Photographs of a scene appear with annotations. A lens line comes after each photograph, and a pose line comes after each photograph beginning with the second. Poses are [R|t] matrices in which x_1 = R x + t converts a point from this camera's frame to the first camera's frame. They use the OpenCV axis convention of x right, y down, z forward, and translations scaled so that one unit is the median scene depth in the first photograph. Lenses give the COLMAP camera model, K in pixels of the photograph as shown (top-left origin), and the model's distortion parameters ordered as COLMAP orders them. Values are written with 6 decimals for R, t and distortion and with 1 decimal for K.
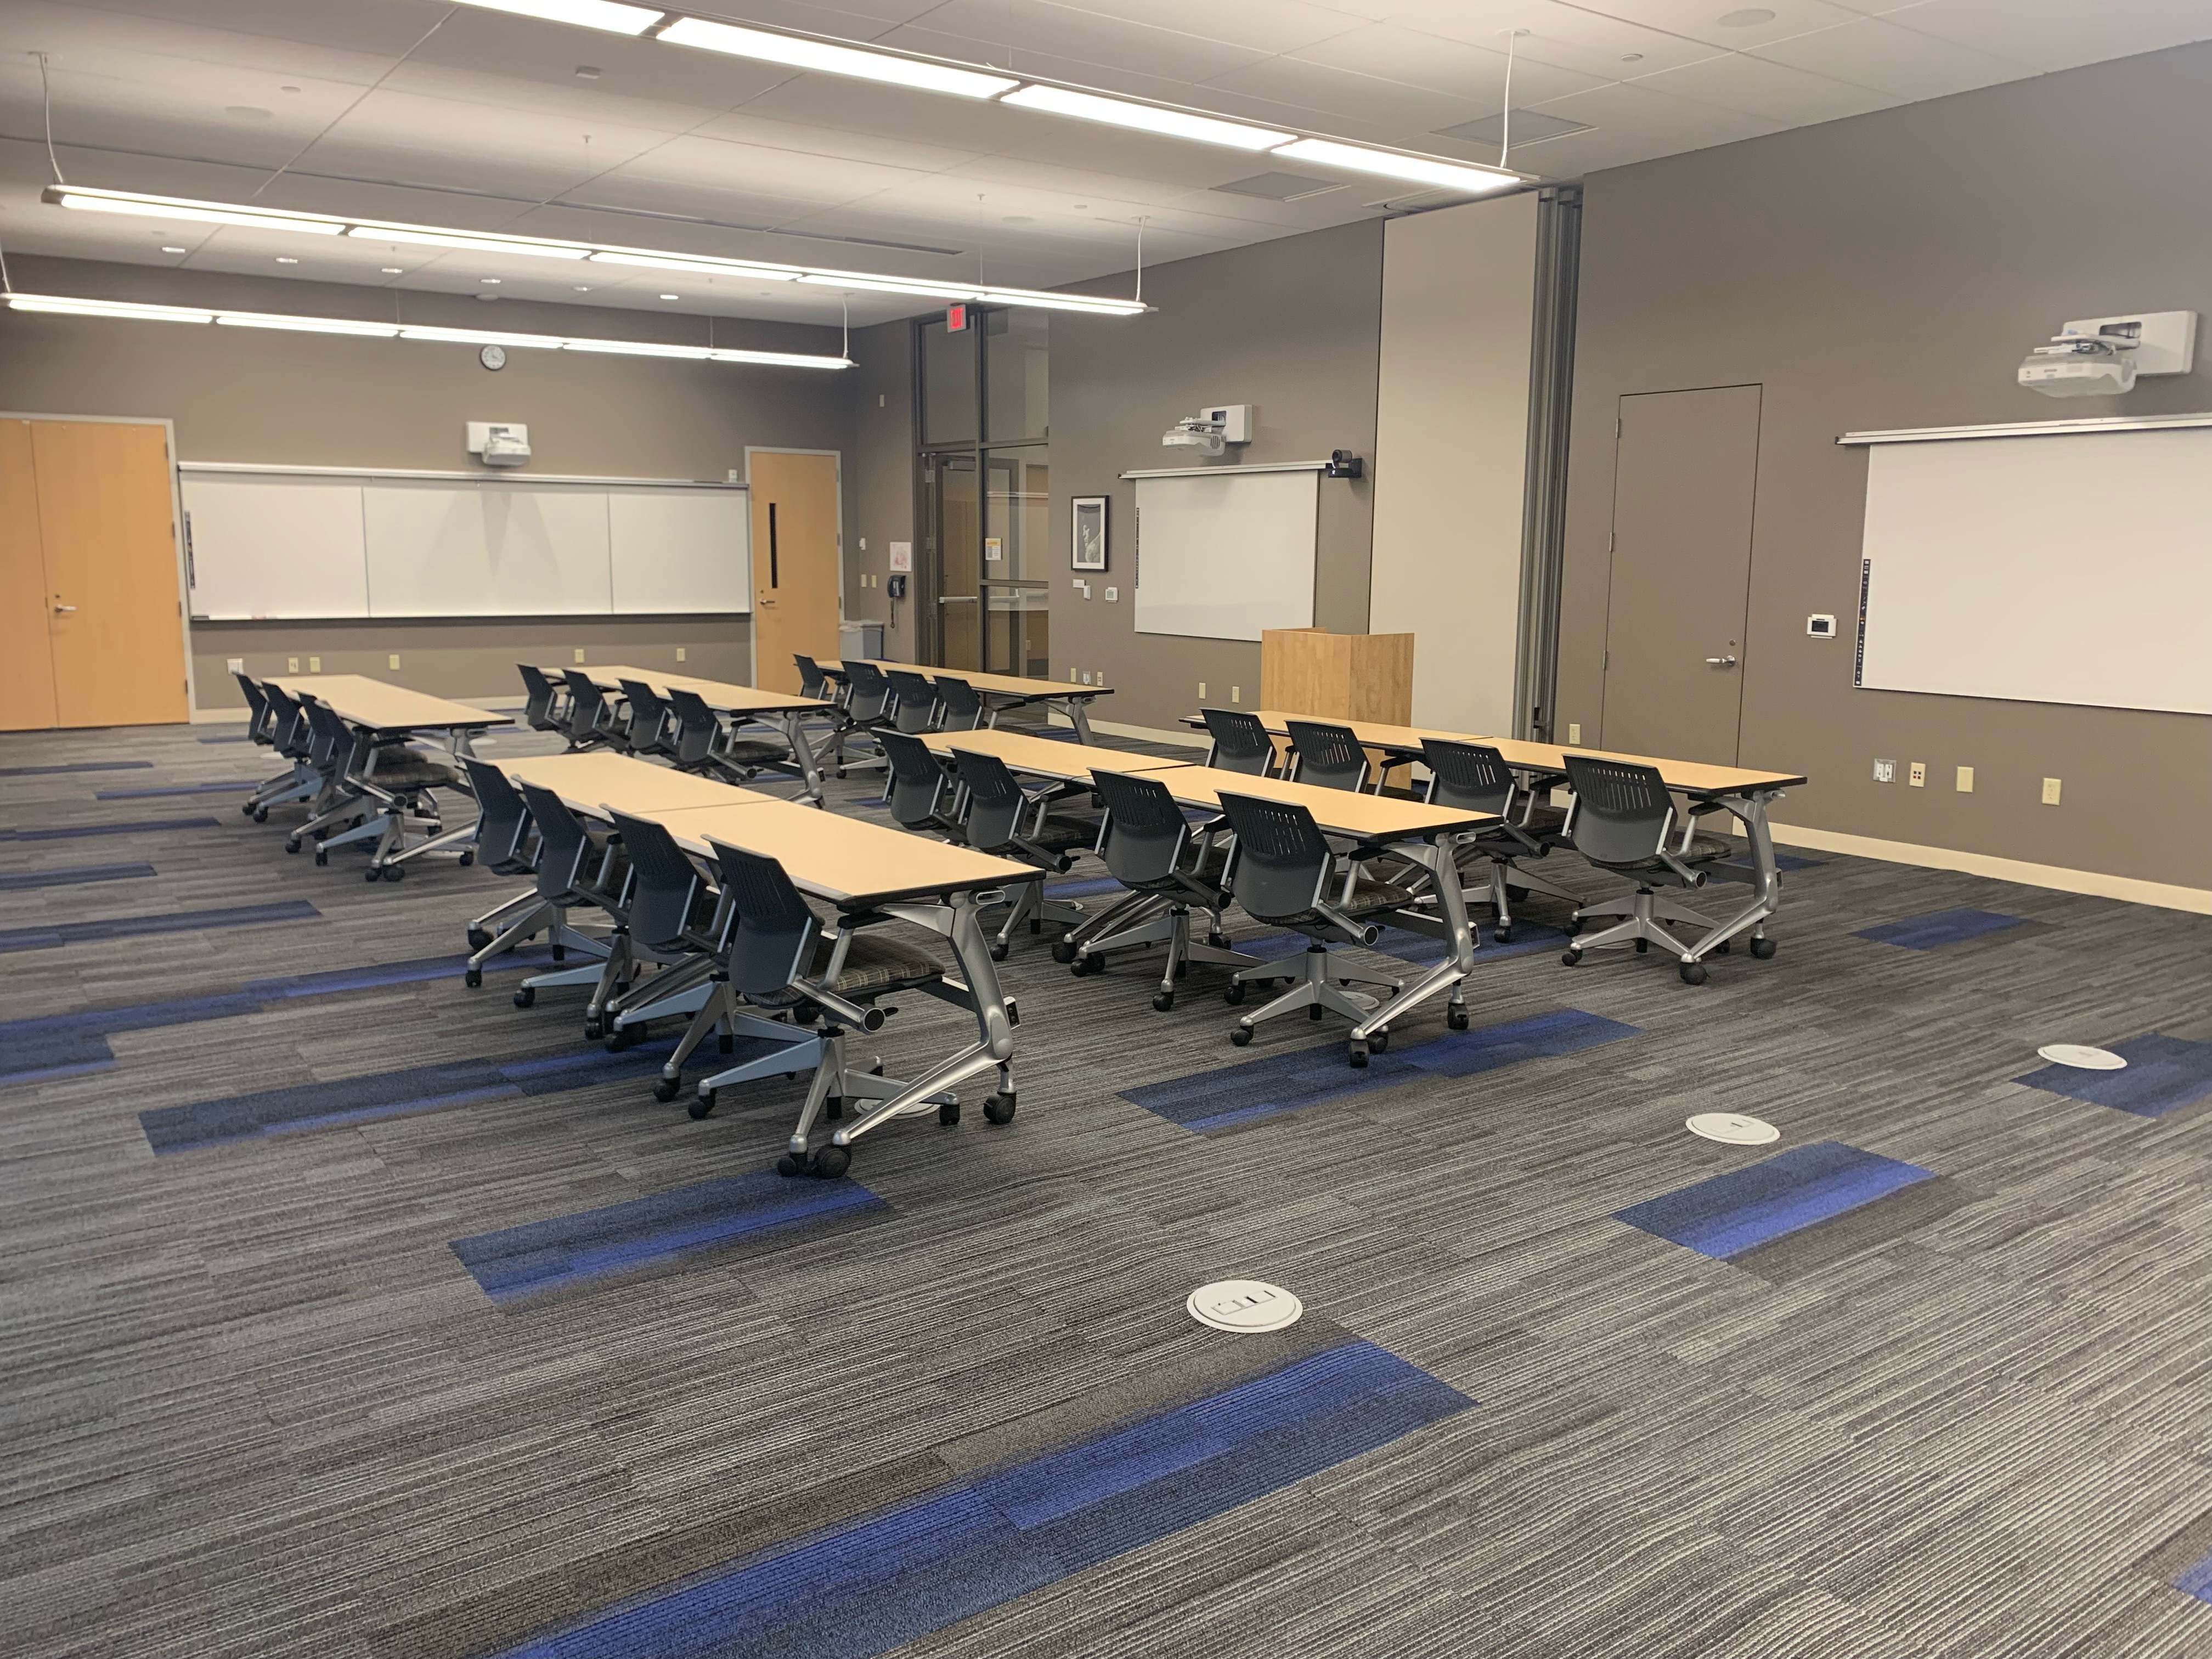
lens RADIAL K [[1699.9, 0, 1106.0], [0, 1699.9, 829.5], [0, 0, 1]] dist [0.154273, -0.287537]
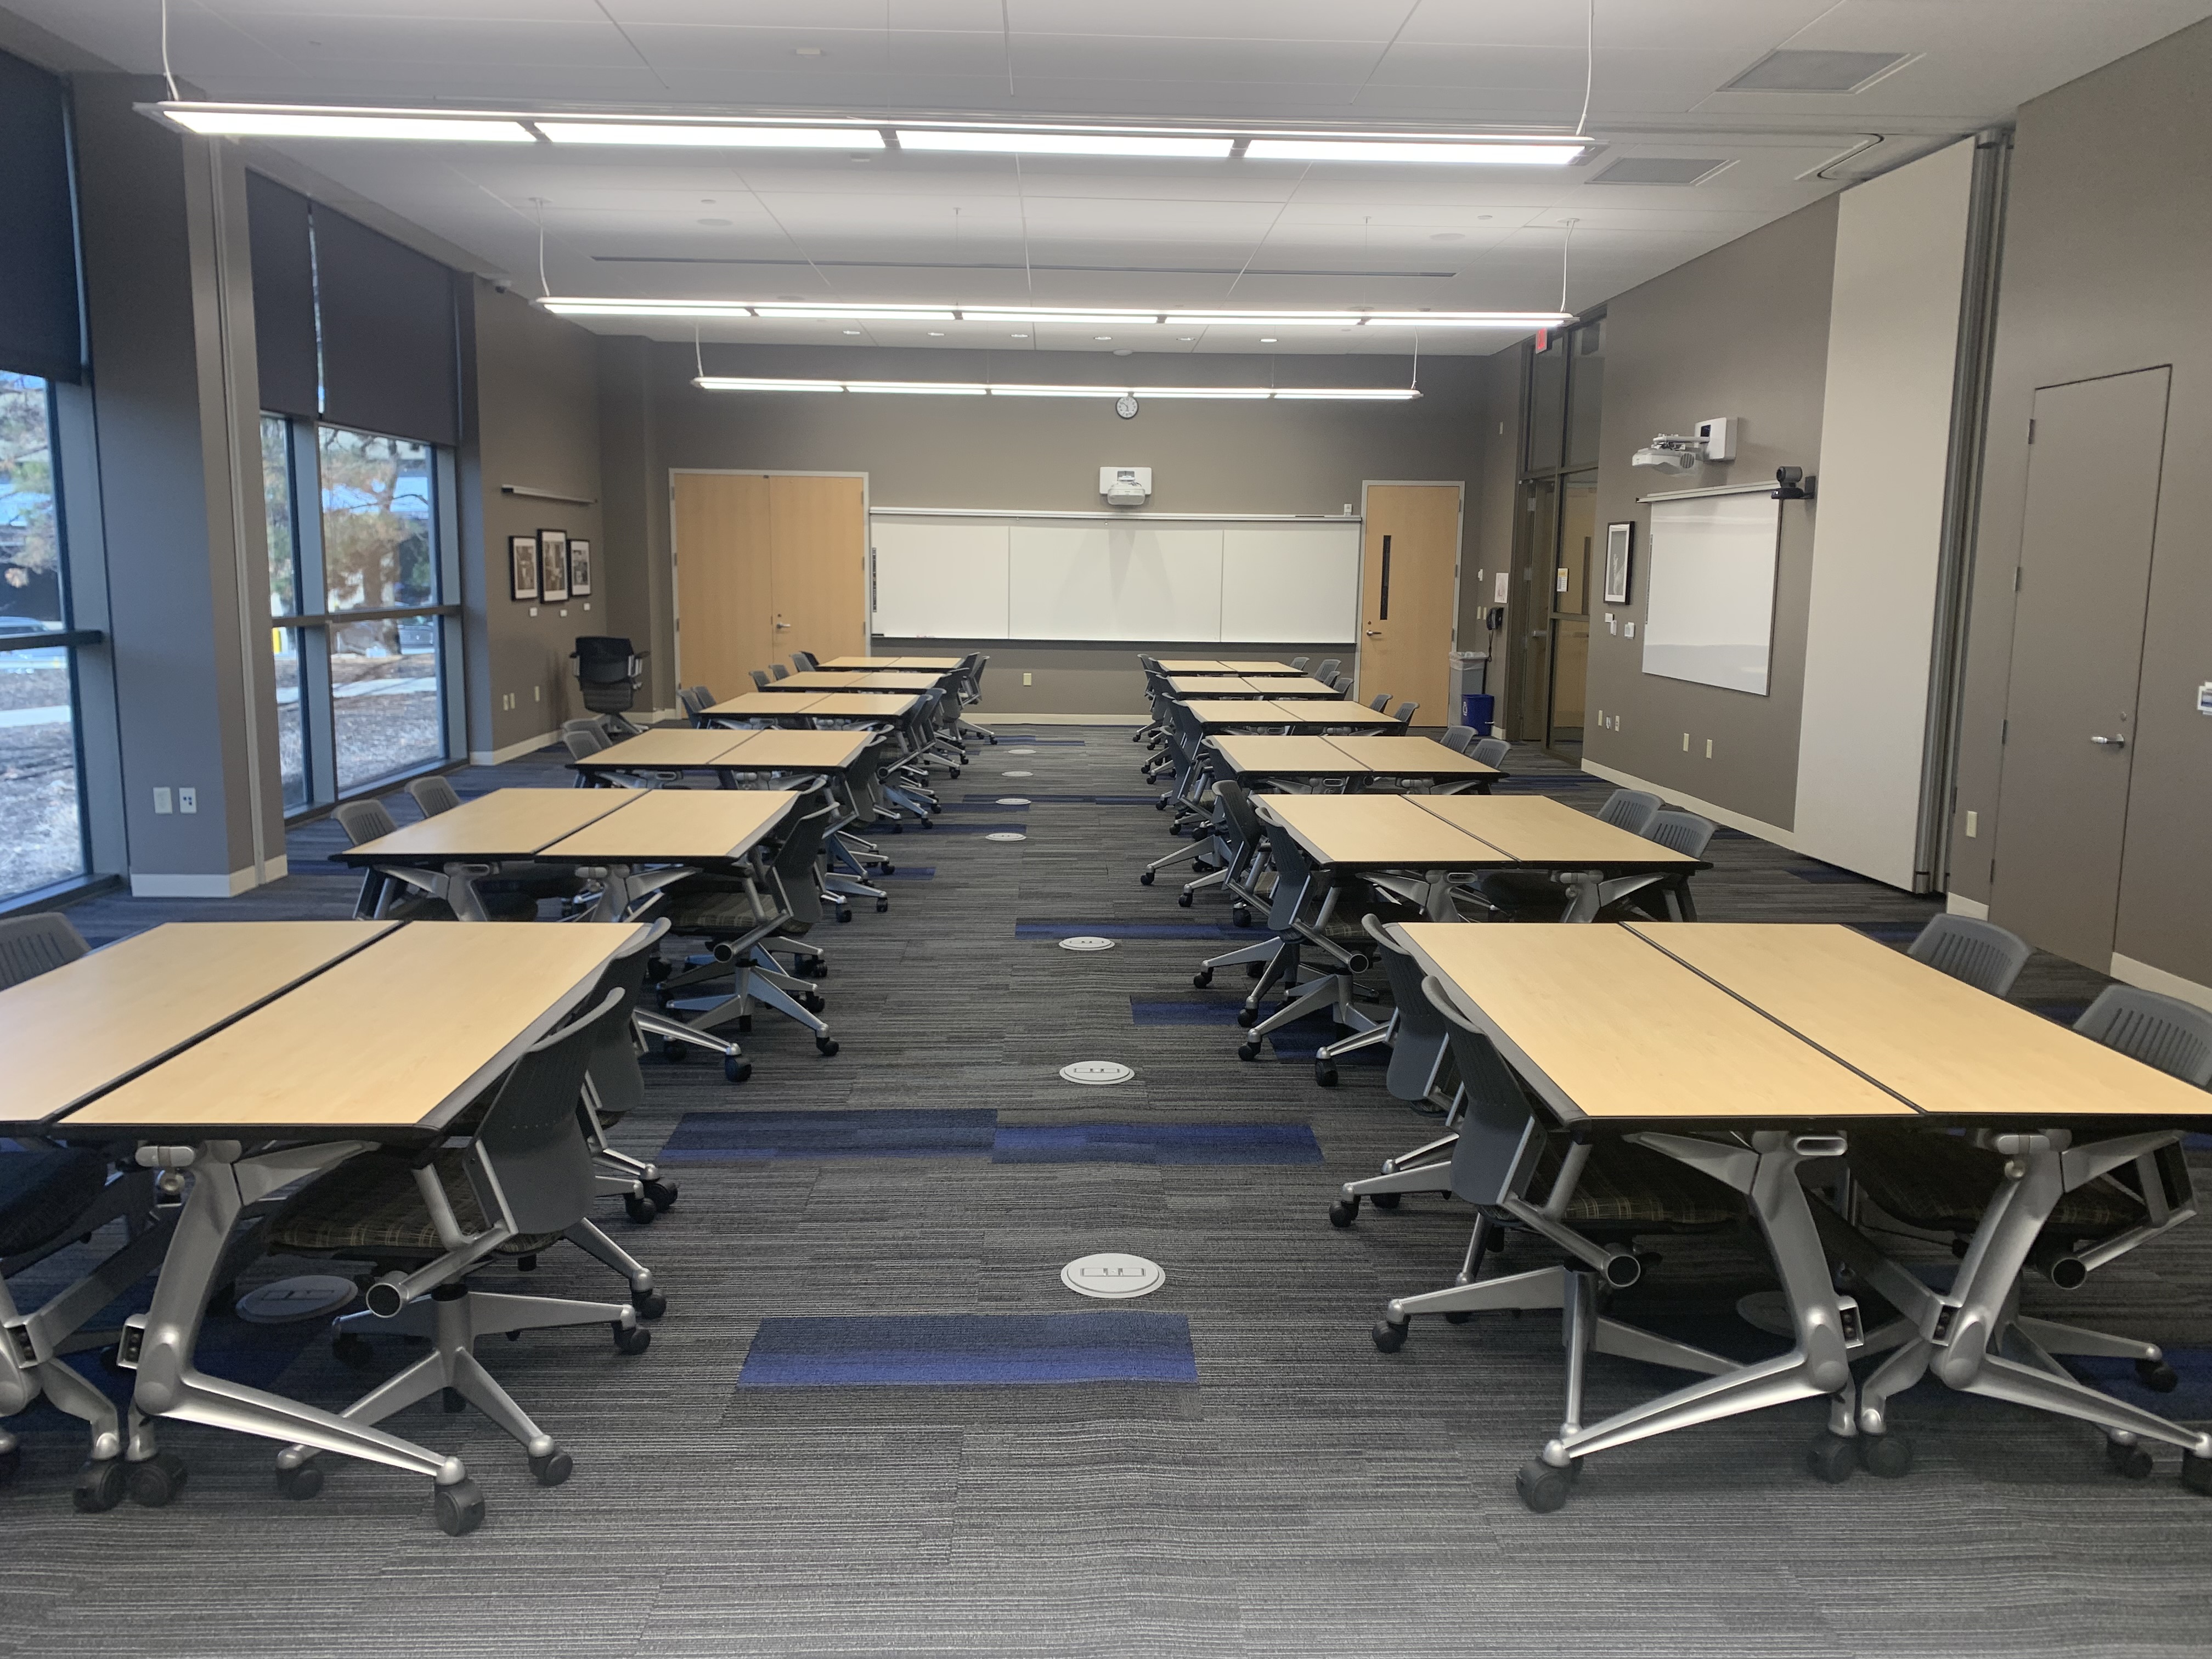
lens RADIAL K [[1693.4, 0, 1106.0], [0, 1693.4, 829.5], [0, 0, 1]] dist [0.035022, -0.001720]
pose [[0.833736, 0.087223, -0.545230, 0.257709], [-0.095940, 0.995308, 0.012517, -0.017320], [0.543764, 0.041874, 0.838193, 0.096119]]
